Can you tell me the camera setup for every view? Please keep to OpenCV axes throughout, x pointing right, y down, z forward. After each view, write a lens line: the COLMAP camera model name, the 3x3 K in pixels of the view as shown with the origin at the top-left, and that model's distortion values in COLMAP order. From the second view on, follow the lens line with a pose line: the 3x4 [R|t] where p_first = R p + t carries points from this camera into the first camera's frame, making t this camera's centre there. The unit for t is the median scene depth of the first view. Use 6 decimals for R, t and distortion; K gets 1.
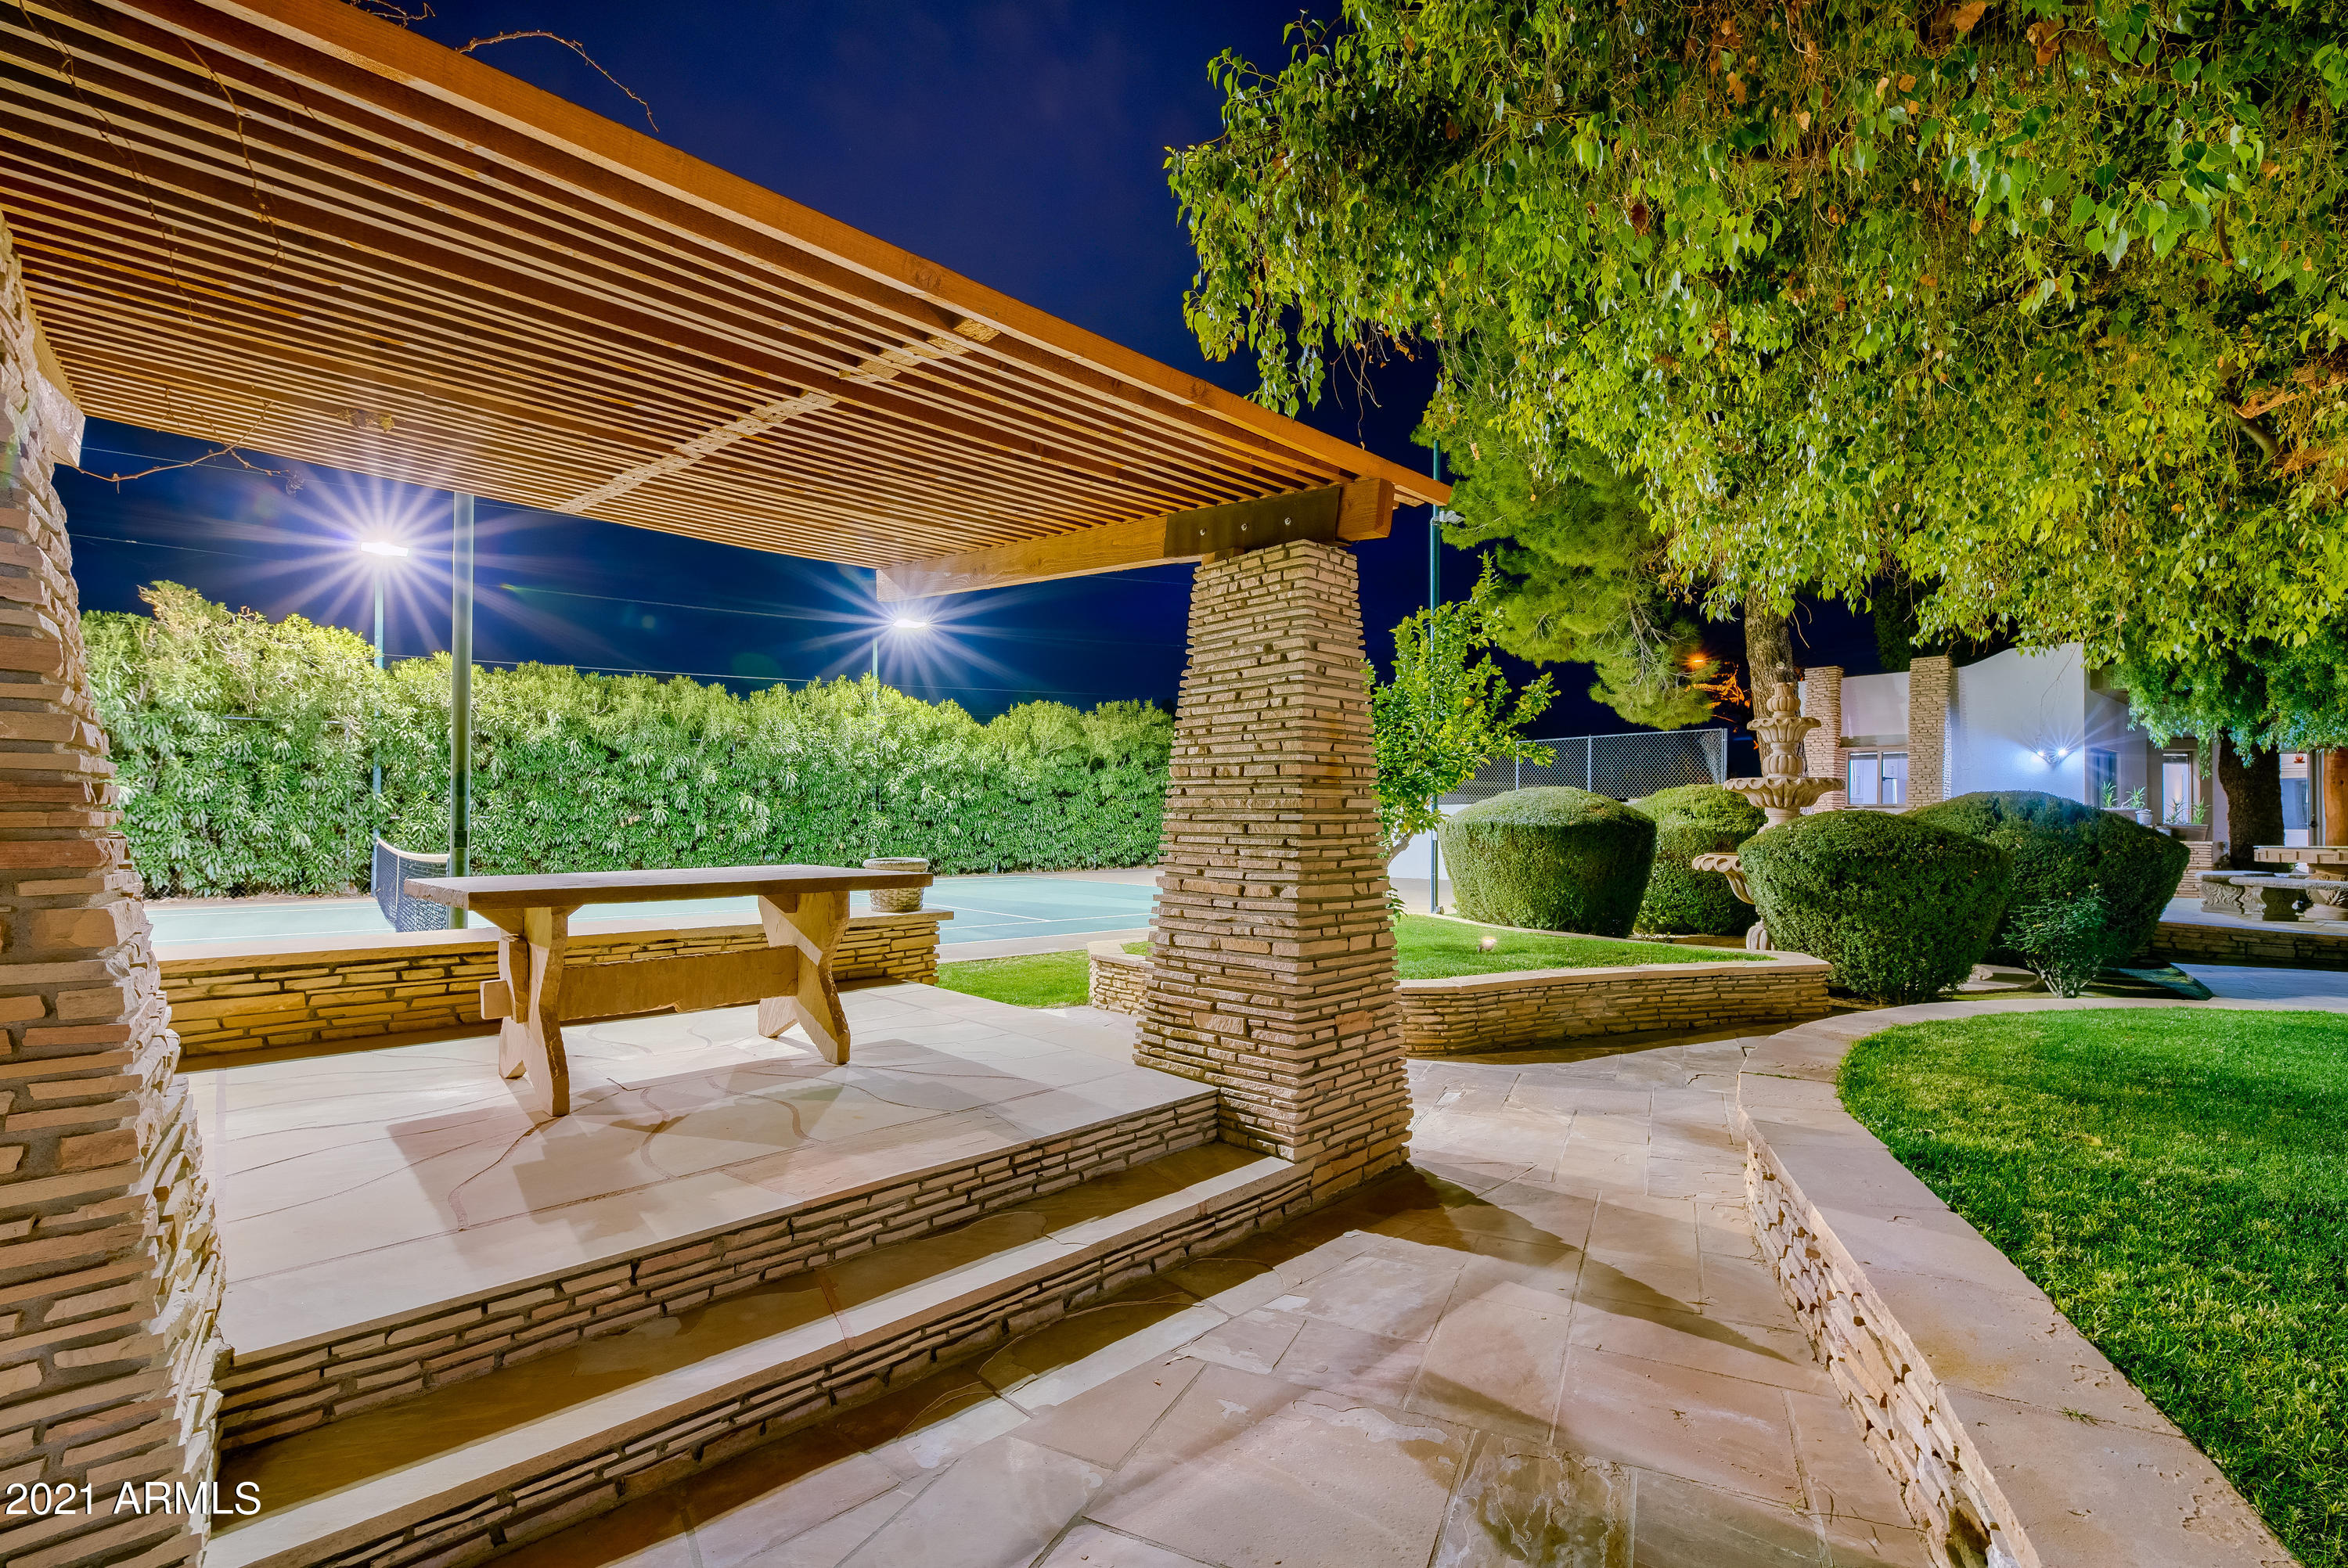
lens RADIAL K [[1000.2, 0, 1166.3], [0, 1000.2, 811.6], [0, 0, 1]] dist [-0.002350, -0.000409]
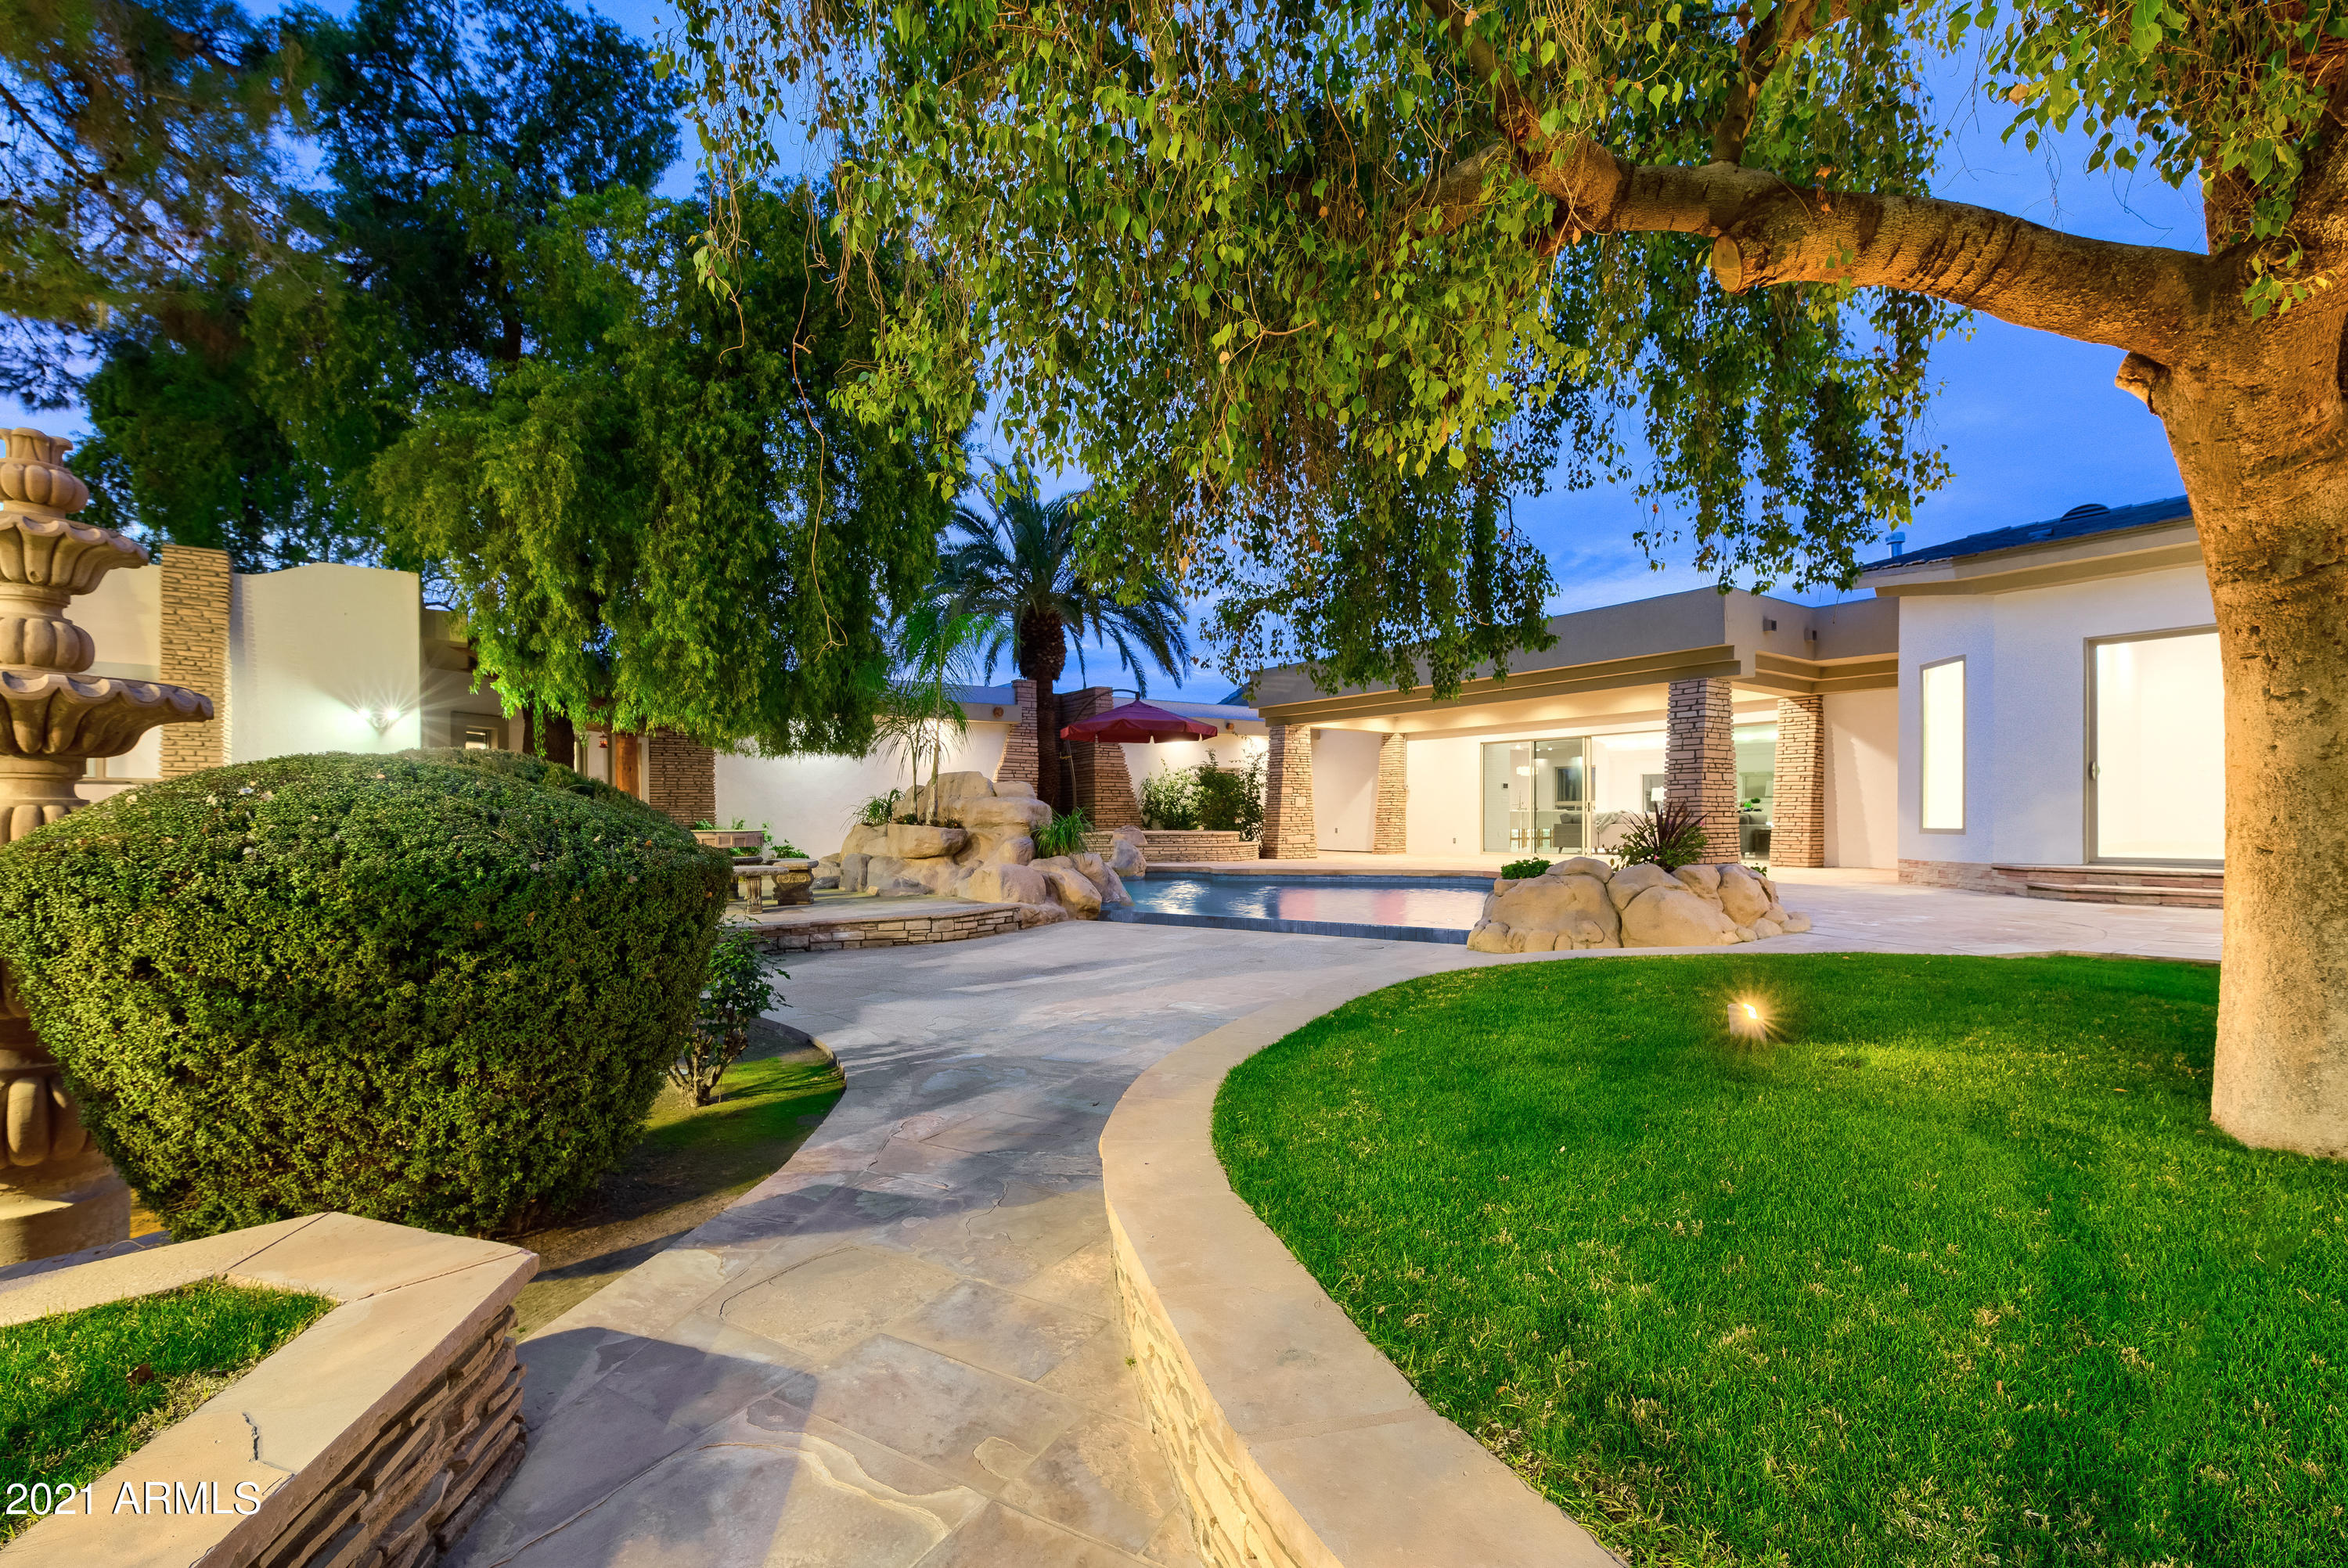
lens RADIAL K [[1000.2, 0, 1166.3], [0, 1000.2, 811.6], [0, 0, 1]] dist [-0.002350, -0.000409]
pose [[0.058960, -0.000192, 0.998260, 0.330889], [-0.007081, 0.999975, 0.000611, 0.018439], [-0.998235, -0.007105, 0.058957, 0.690750]]
